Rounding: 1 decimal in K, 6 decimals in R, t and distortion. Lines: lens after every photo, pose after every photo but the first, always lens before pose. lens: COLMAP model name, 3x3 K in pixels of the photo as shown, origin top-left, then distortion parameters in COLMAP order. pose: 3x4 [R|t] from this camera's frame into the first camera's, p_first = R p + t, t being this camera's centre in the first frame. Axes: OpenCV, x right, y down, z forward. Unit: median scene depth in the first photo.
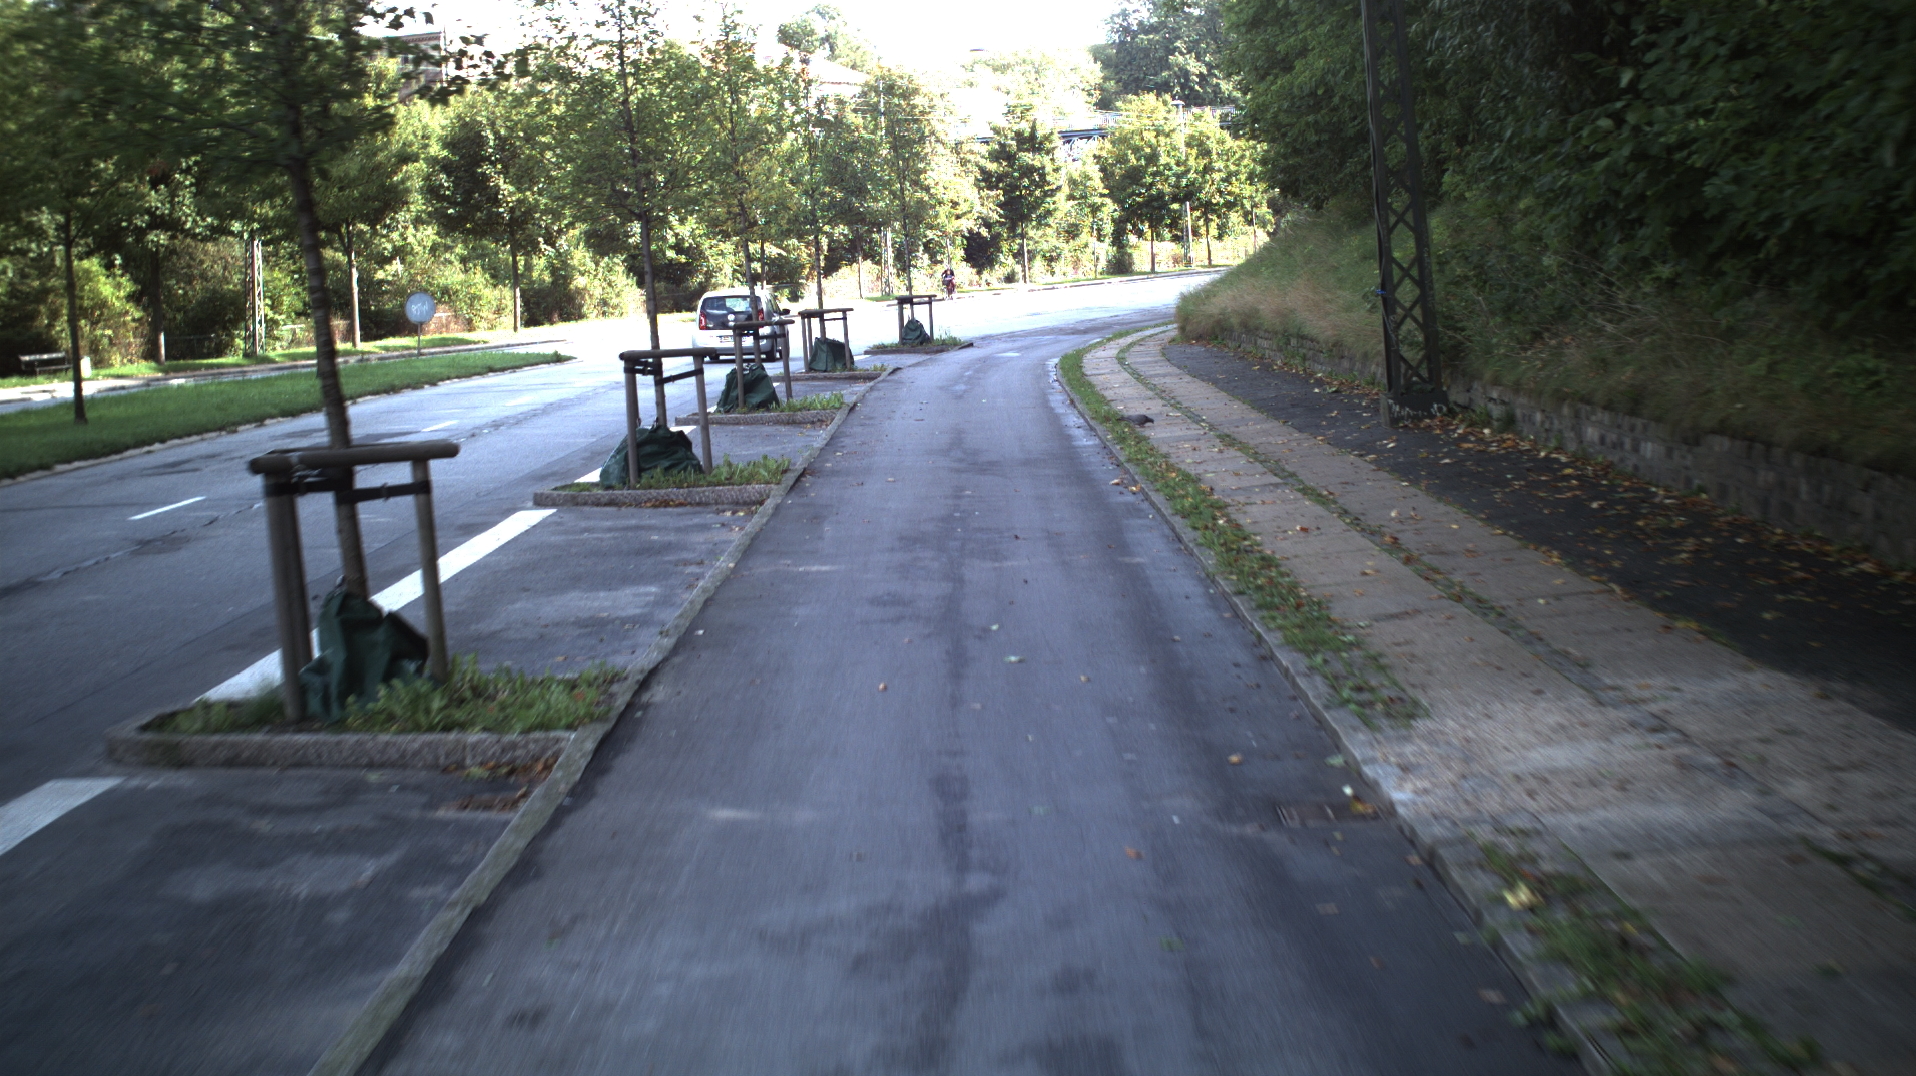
lens RADIAL K [[3237.2, 0, 958.0], [0, 3237.2, 538.0], [0, 0, 1]] dist [-0.263603, 0.311583]
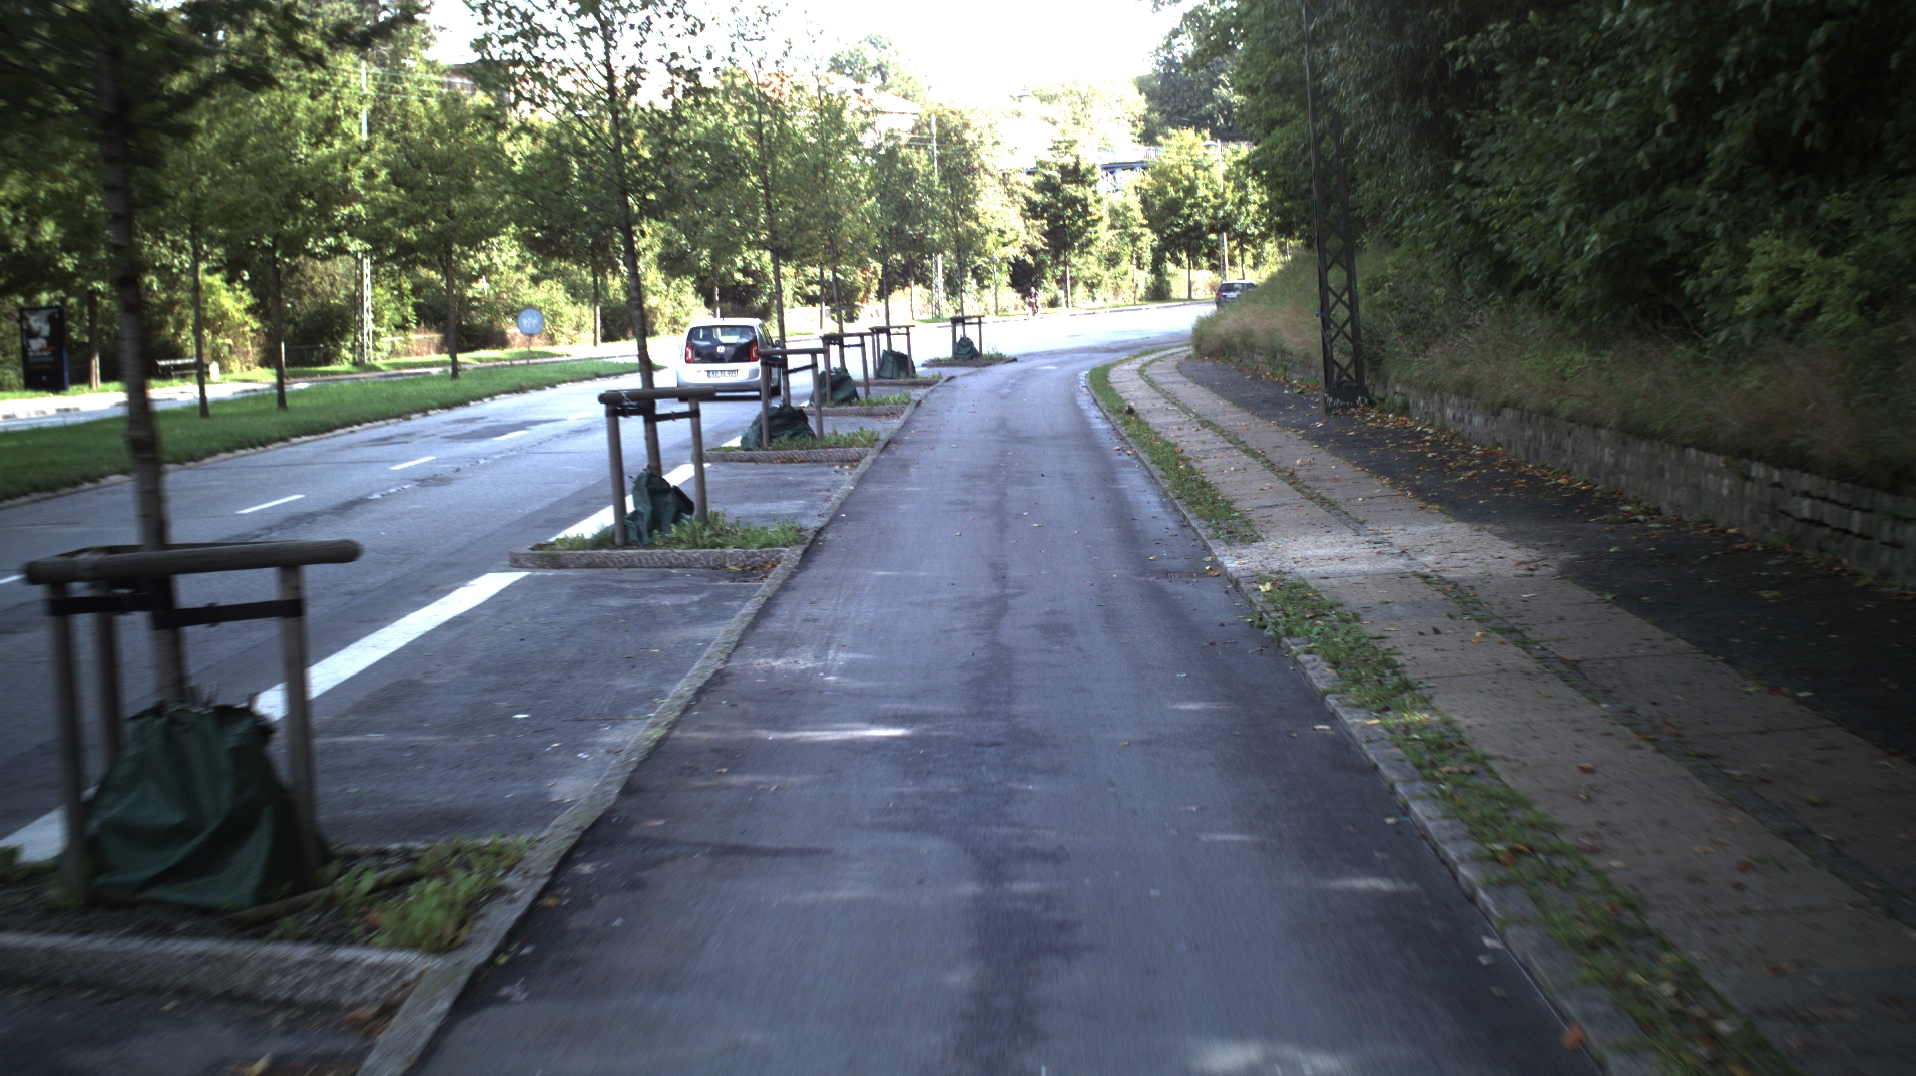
lens RADIAL K [[3237.2, 0, 958.0], [0, 3237.2, 538.0], [0, 0, 1]] dist [-0.263603, 0.311583]
pose [[0.999833, 0.012654, -0.013220, -0.000119], [-0.012755, 0.999890, -0.007568, 0.008341], [0.013123, 0.007735, 0.999884, -0.098327]]
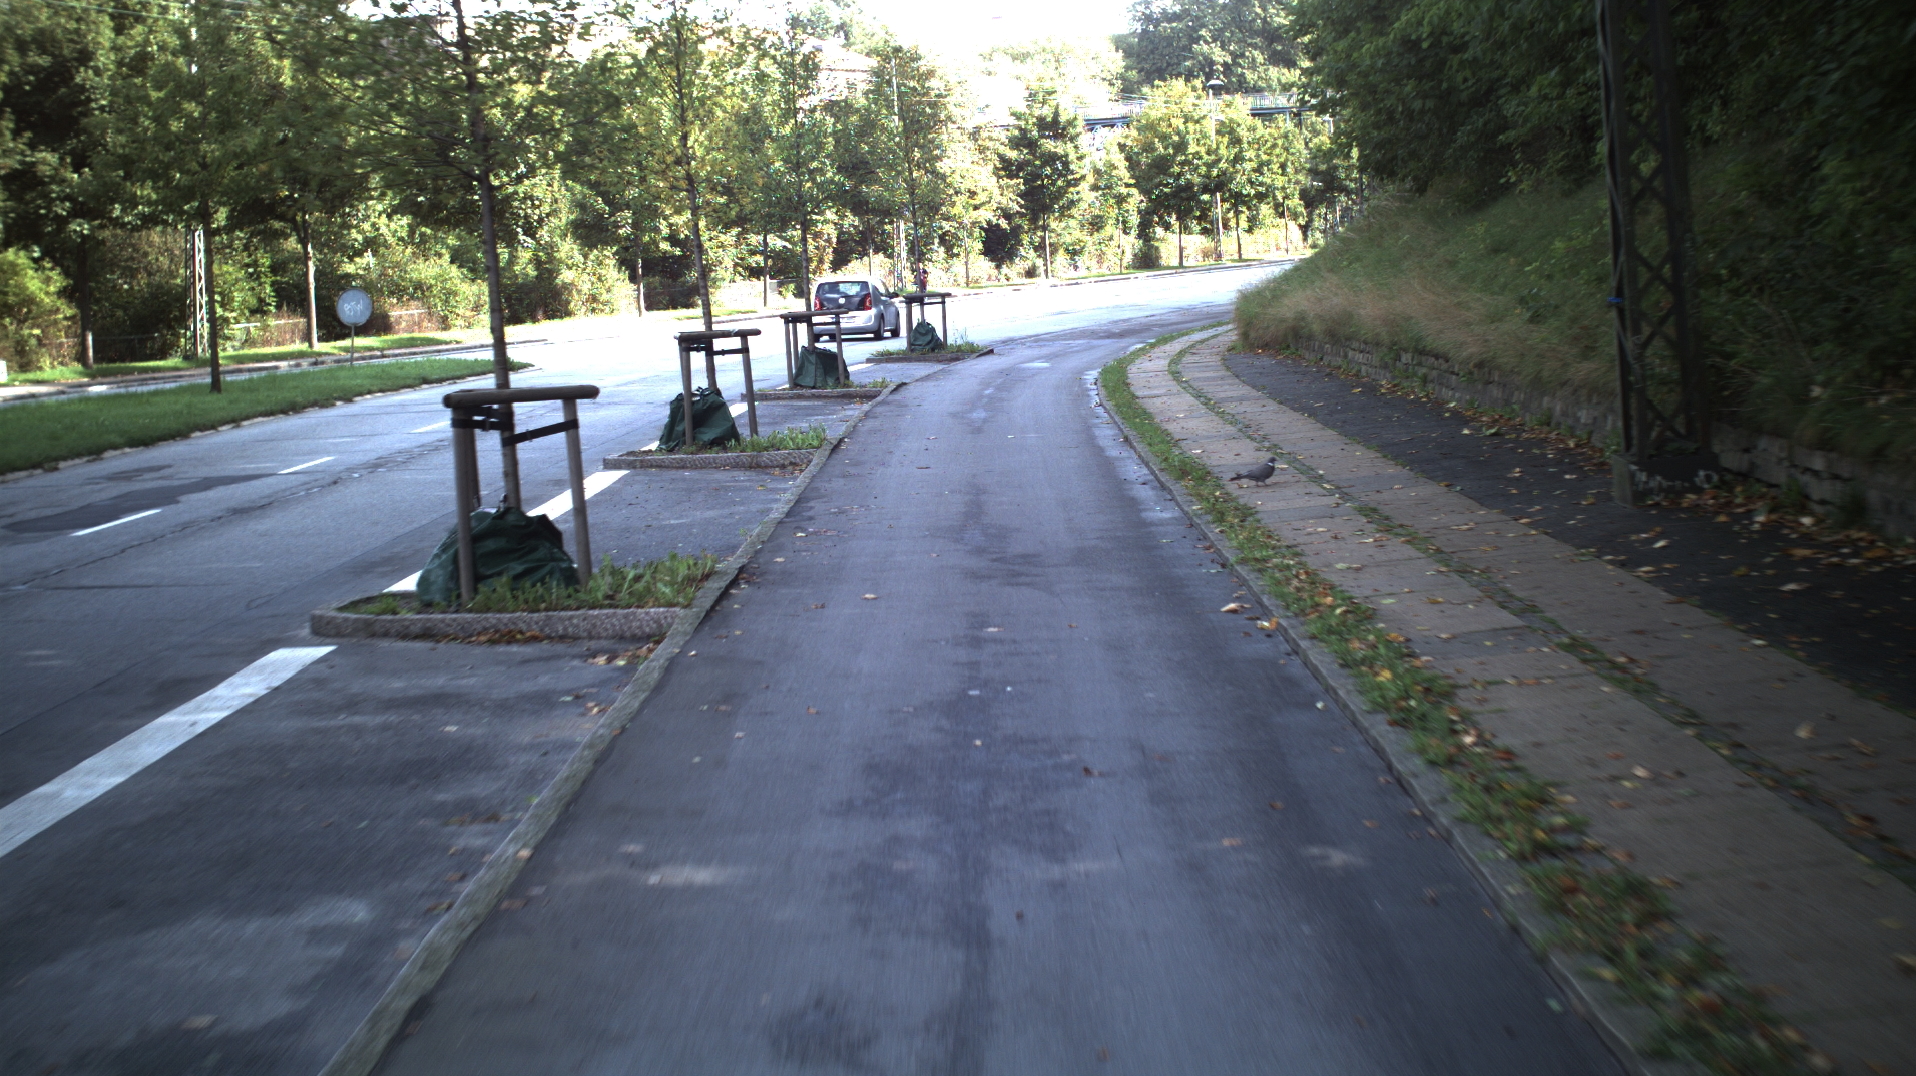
lens RADIAL K [[3237.2, 0, 958.0], [0, 3237.2, 538.0], [0, 0, 1]] dist [-0.263603, 0.311583]
pose [[0.999984, 0.002092, -0.005285, -0.000051], [-0.002082, 0.999996, 0.001891, -0.008216], [0.005289, -0.001880, 0.999984, 0.098659]]
